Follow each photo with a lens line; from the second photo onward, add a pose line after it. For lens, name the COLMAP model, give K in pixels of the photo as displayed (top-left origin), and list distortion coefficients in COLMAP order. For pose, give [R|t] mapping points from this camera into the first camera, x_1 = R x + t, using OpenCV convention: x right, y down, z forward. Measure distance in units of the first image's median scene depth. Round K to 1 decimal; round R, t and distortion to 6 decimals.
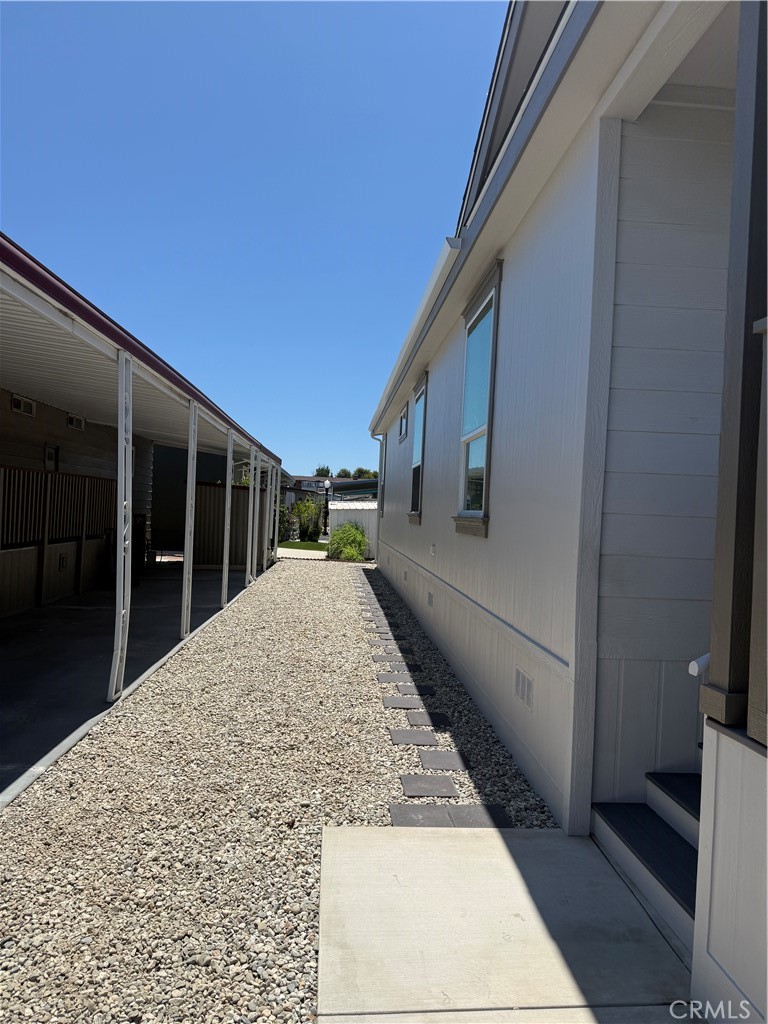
lens RADIAL K [[716.9, 0, 385.4], [0, 716.9, 510.5], [0, 0, 1]] dist [0.027230, -0.002887]
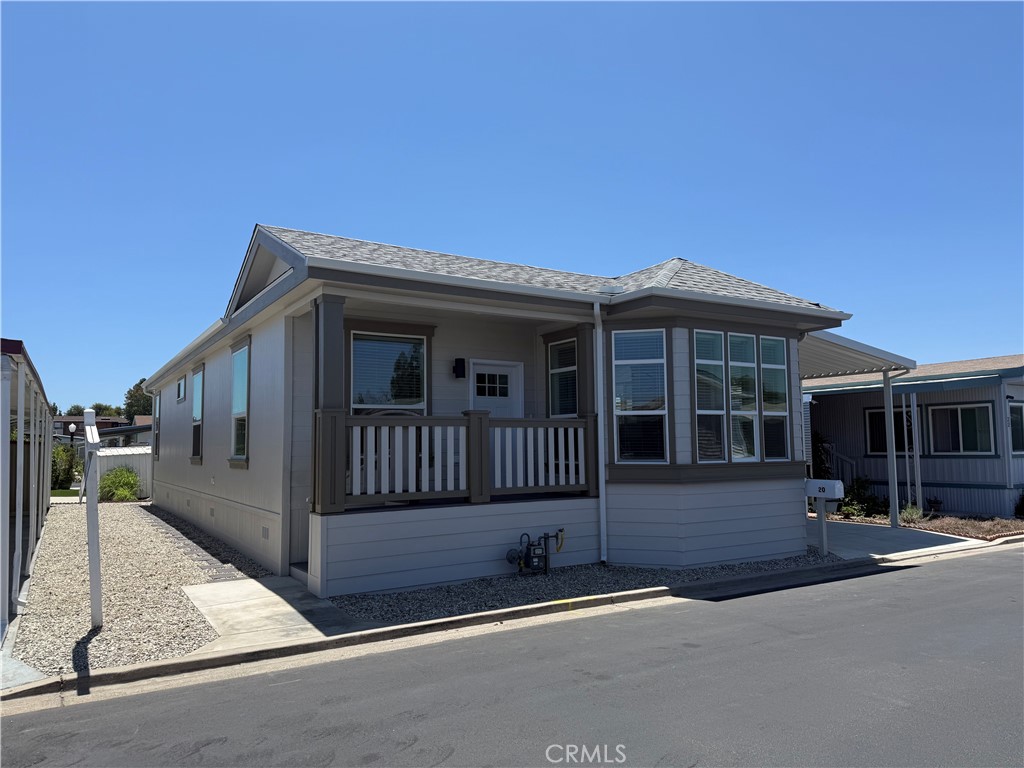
lens RADIAL K [[716.9, 0, 514.1], [0, 716.9, 387.4], [0, 0, 1]] dist [0.027230, -0.002887]
pose [[0.882477, -0.016787, 0.470055, -0.070364], [0.050967, 0.996891, -0.060082, -0.015522], [-0.467585, 0.076978, 0.880590, -0.556517]]
